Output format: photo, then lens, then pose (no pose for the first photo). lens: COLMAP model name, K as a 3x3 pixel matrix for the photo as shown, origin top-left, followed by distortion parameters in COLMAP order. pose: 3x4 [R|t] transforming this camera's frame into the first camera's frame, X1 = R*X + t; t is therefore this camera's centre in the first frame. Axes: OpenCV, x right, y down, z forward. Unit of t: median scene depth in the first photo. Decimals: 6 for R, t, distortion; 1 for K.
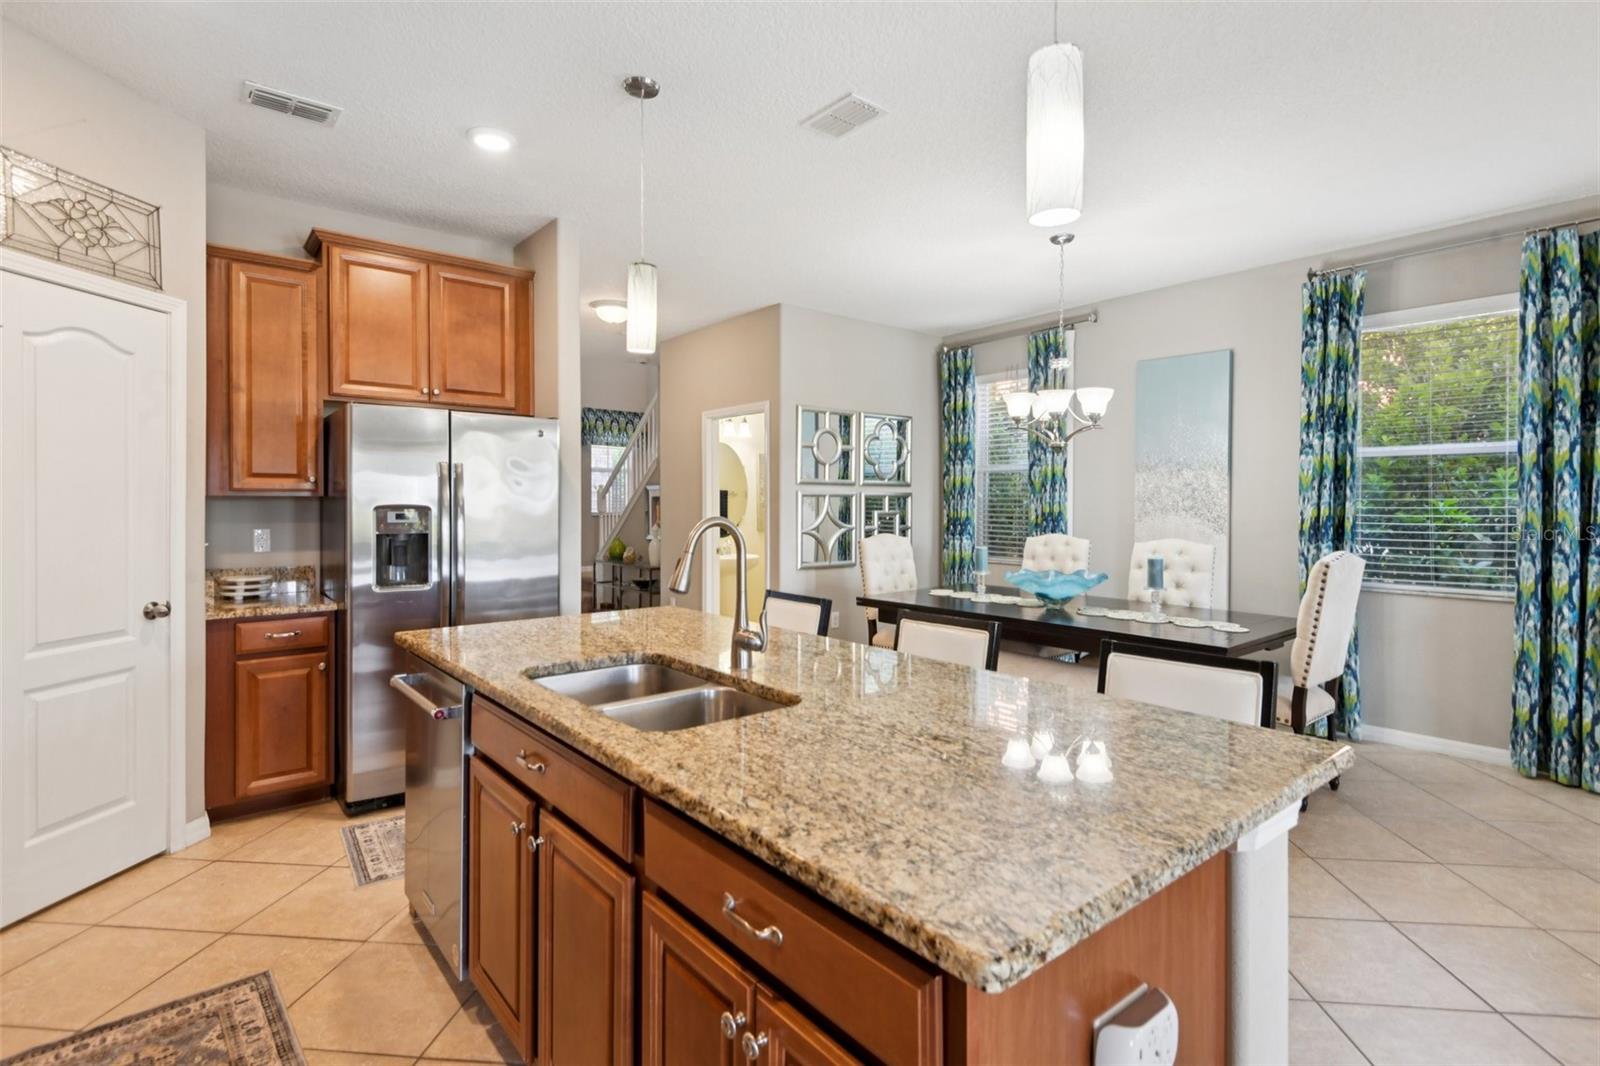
lens RADIAL K [[769.3, 0, 808.3], [0, 769.3, 510.9], [0, 0, 1]] dist [0.020655, -0.013504]
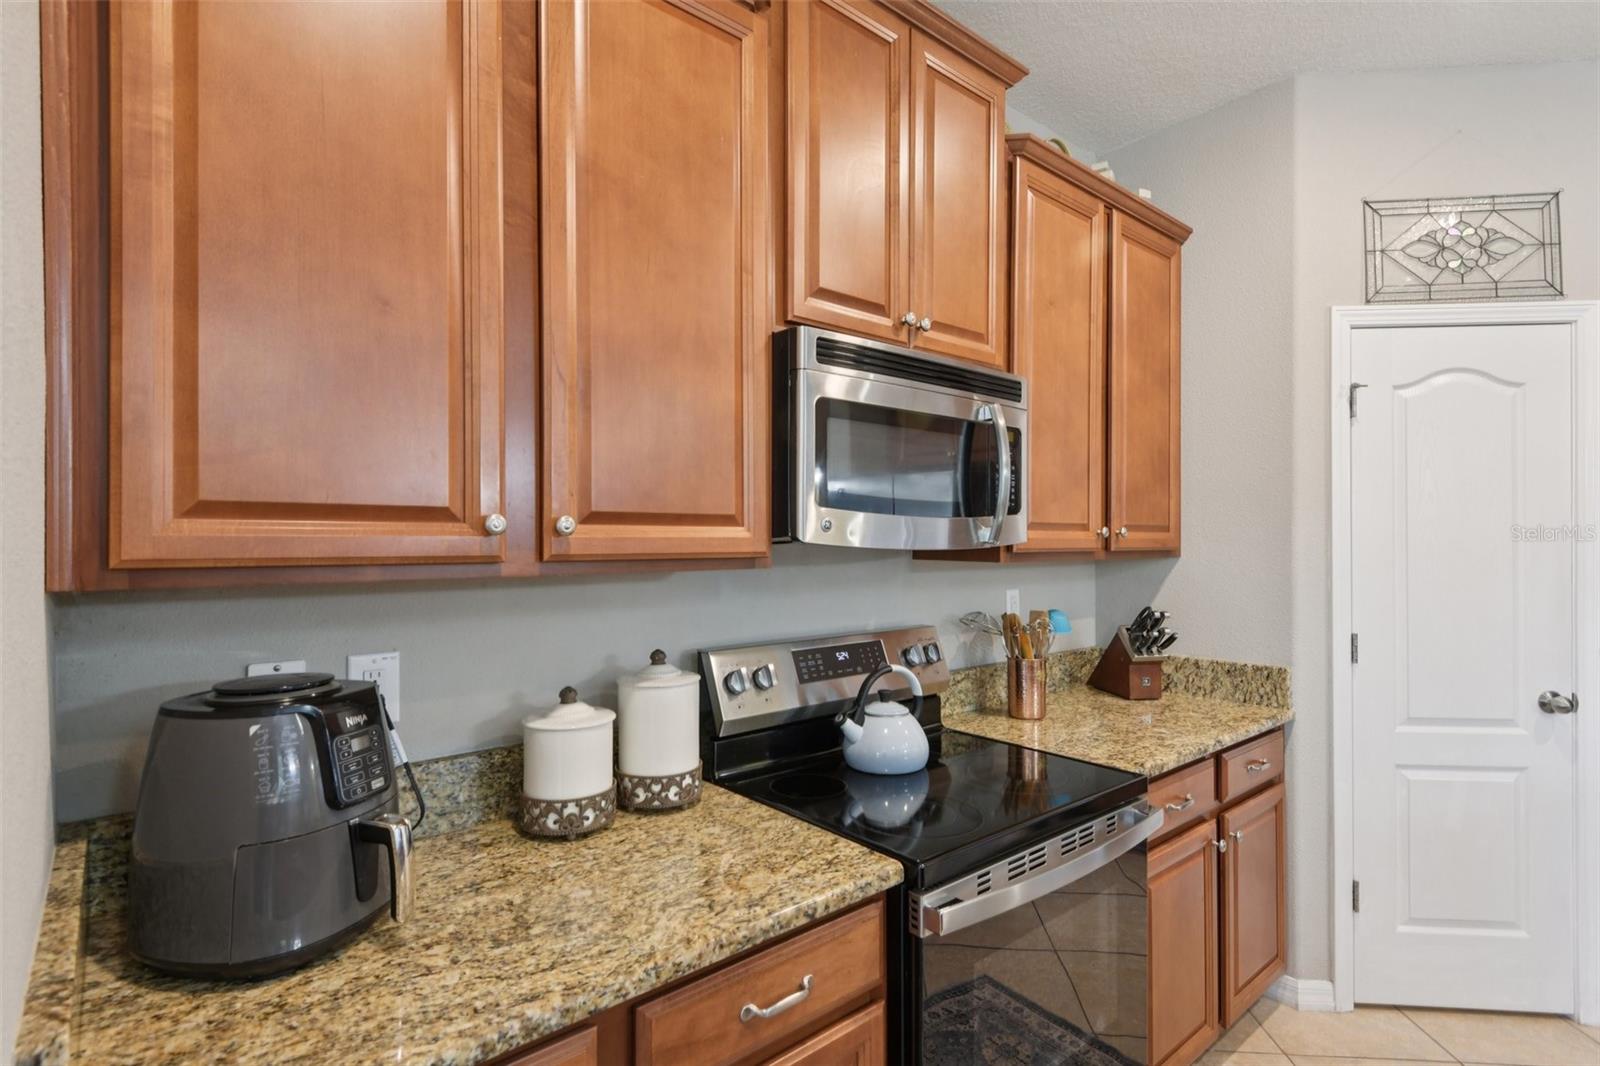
lens RADIAL K [[786.2, 0, 800.9], [0, 786.2, 533.5], [0, 0, 1]] dist [0.021240, -0.009899]
pose [[0.015320, -0.009493, -0.999838, -0.033102], [-0.007473, 0.999926, -0.009608, -0.023161], [0.999855, 0.007619, 0.015248, 0.168708]]
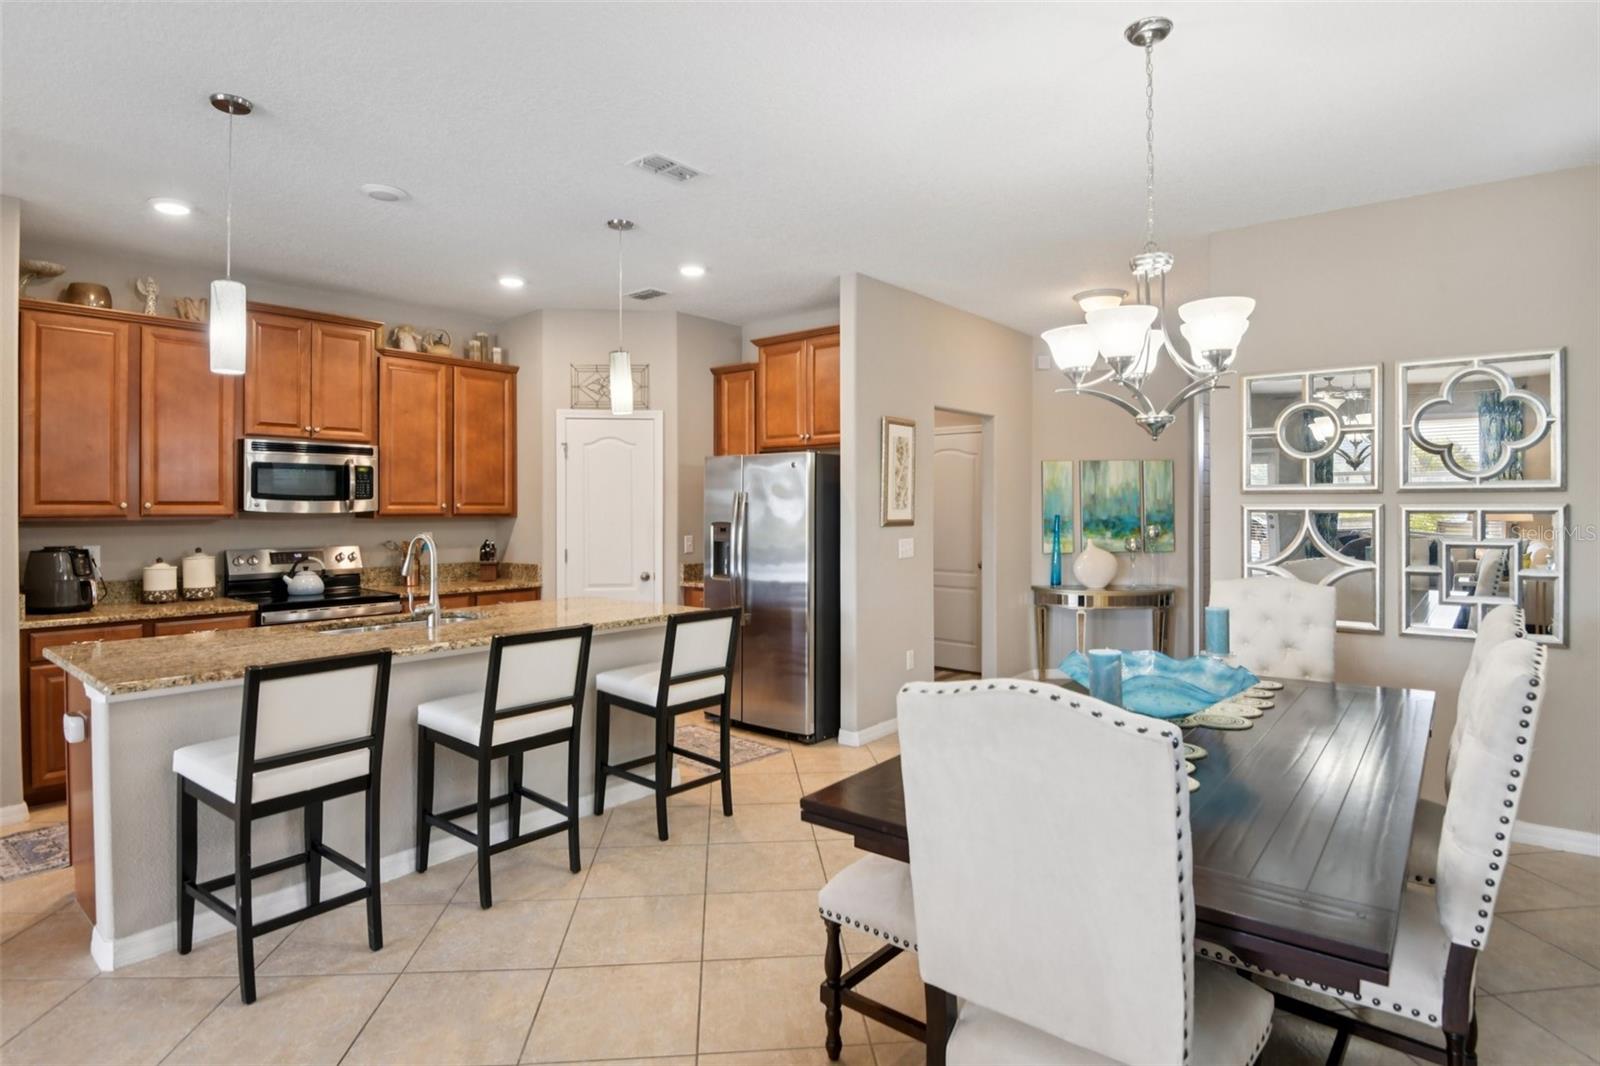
lens RADIAL K [[836.8, 0, 801.7], [0, 836.8, 505.2], [0, 0, 1]] dist [-0.014368, -0.006959]
pose [[0.190224, -0.004976, -0.981728, 0.961084], [-0.007059, 0.999954, -0.006436, -0.028344], [0.981715, 0.008155, 0.190180, 0.758374]]
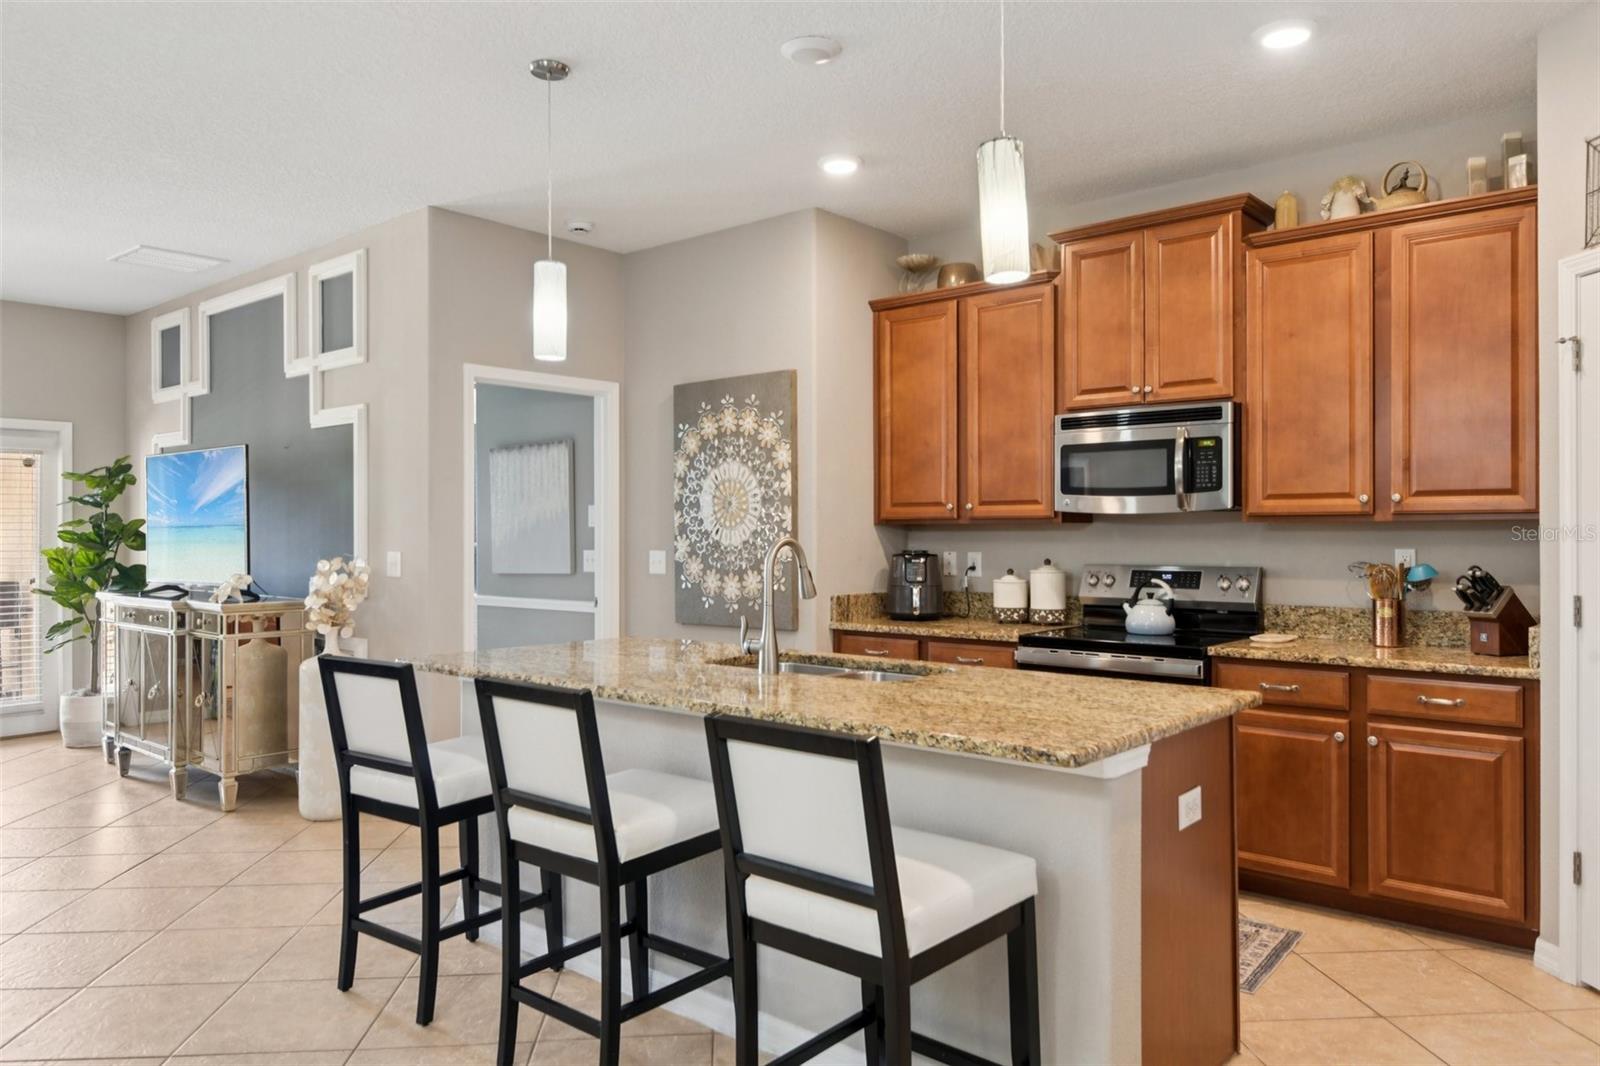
lens RADIAL K [[1104.6, 0, 803.7], [0, 1104.6, 524.4], [0, 0, 1]] dist [0.011404, -0.005828]
pose [[-0.985792, -0.000220, -0.167971, 0.066639], [-0.000280, 1.000000, 0.000332, -0.007399], [0.167971, 0.000374, -0.985792, 1.359843]]
